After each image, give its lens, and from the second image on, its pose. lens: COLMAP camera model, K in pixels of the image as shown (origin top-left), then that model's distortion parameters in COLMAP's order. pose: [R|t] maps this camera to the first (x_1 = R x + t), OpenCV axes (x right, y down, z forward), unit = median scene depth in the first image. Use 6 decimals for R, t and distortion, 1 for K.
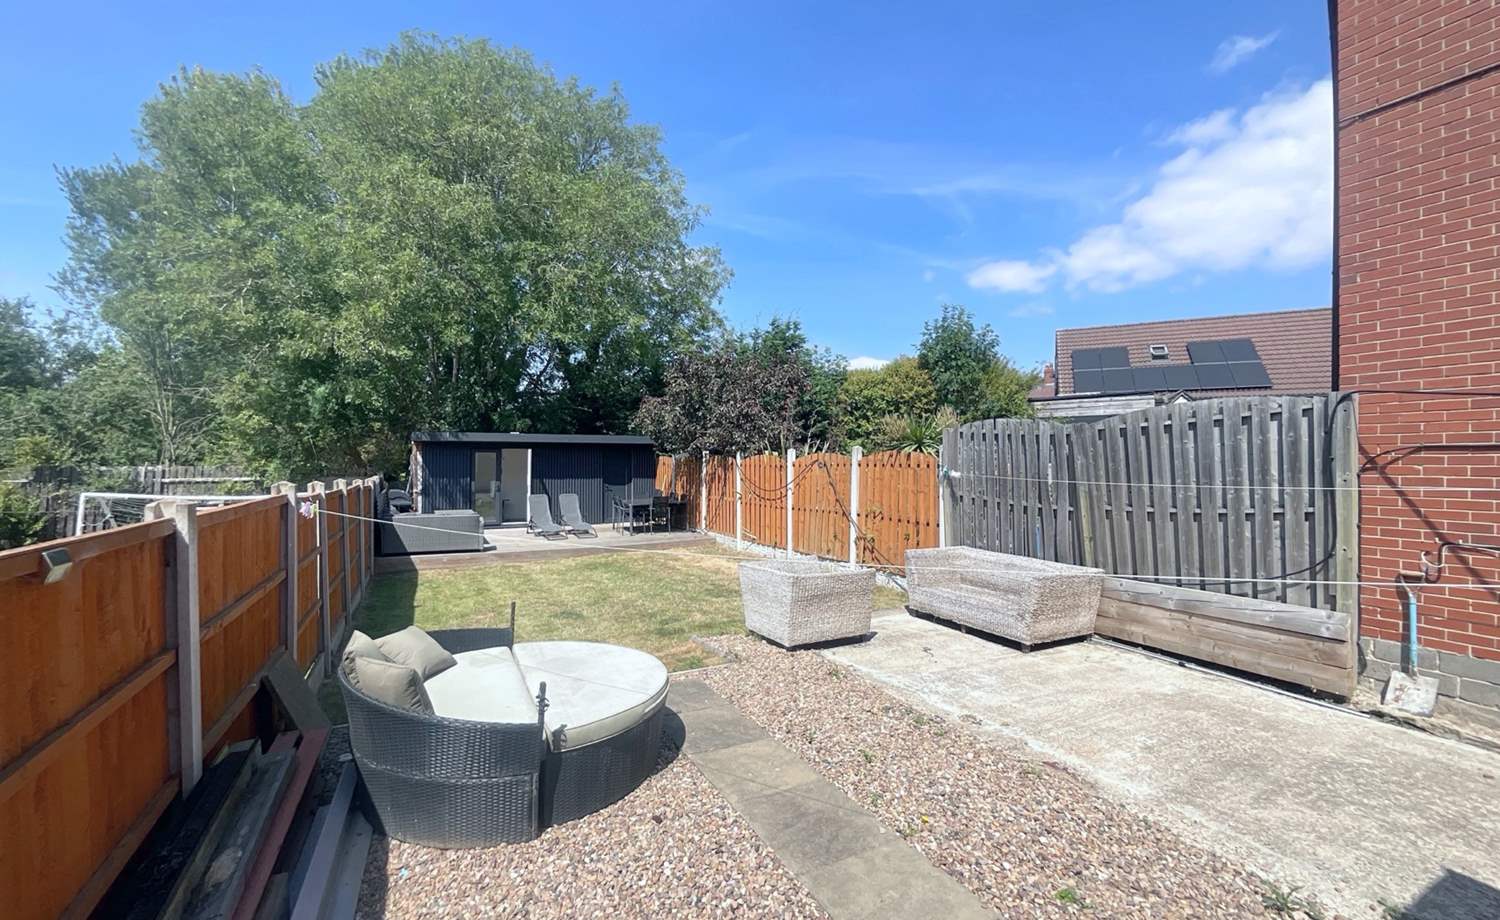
lens RADIAL K [[605.3, 0, 756.0], [0, 605.3, 457.4], [0, 0, 1]] dist [0.001793, 0.000615]
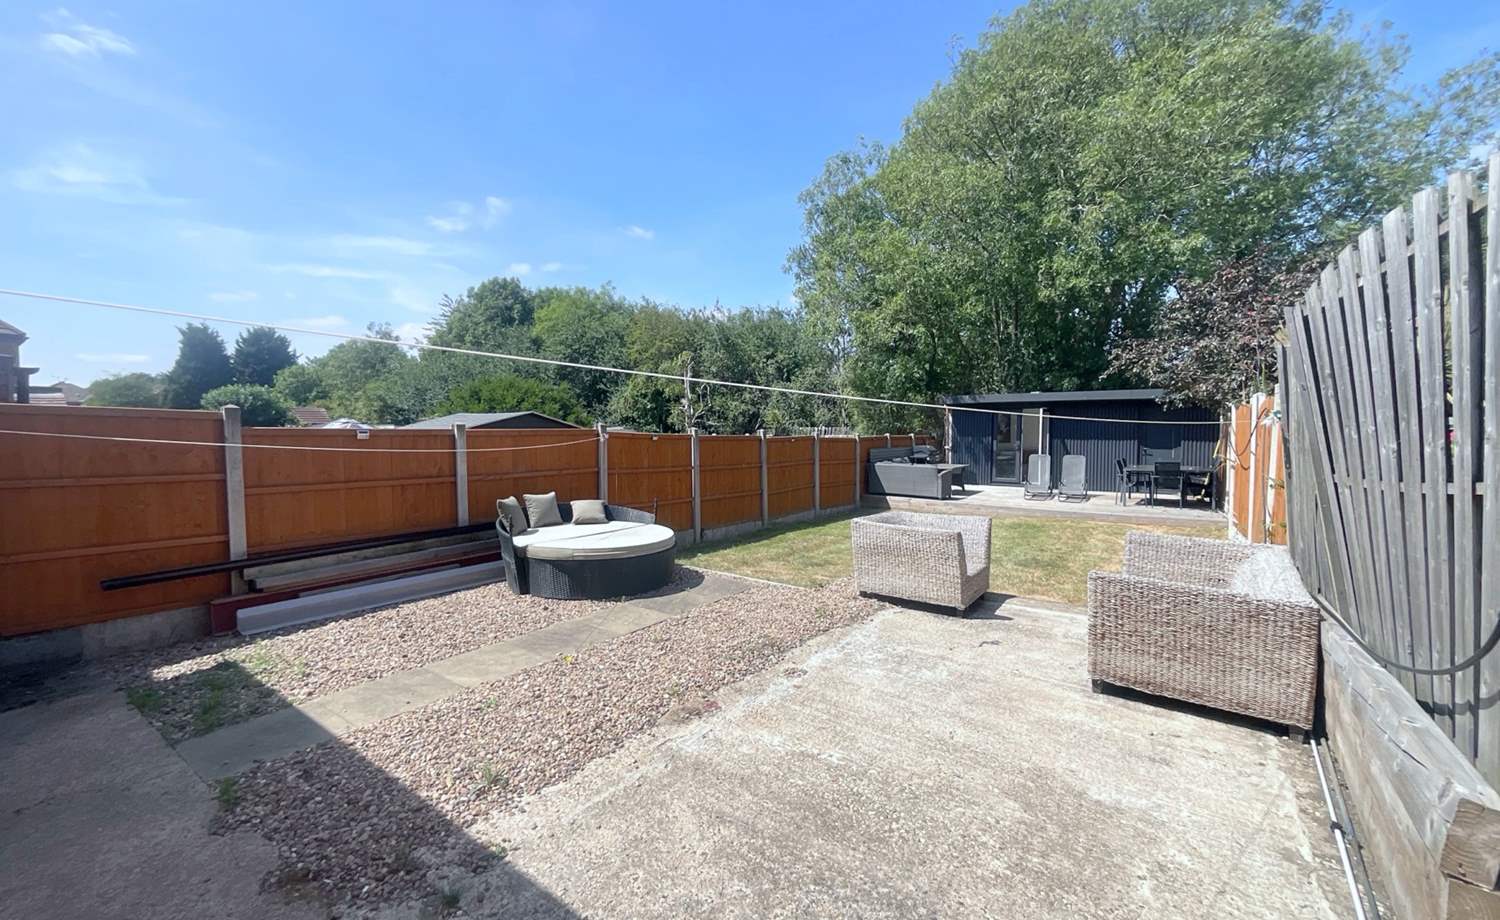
lens RADIAL K [[605.3, 0, 756.0], [0, 605.3, 457.4], [0, 0, 1]] dist [0.001793, 0.000615]
pose [[0.450173, 0.043297, -0.891891, 0.980180], [0.003242, 0.998738, 0.050120, 0.046413], [0.892935, -0.025454, 0.449465, 0.457648]]
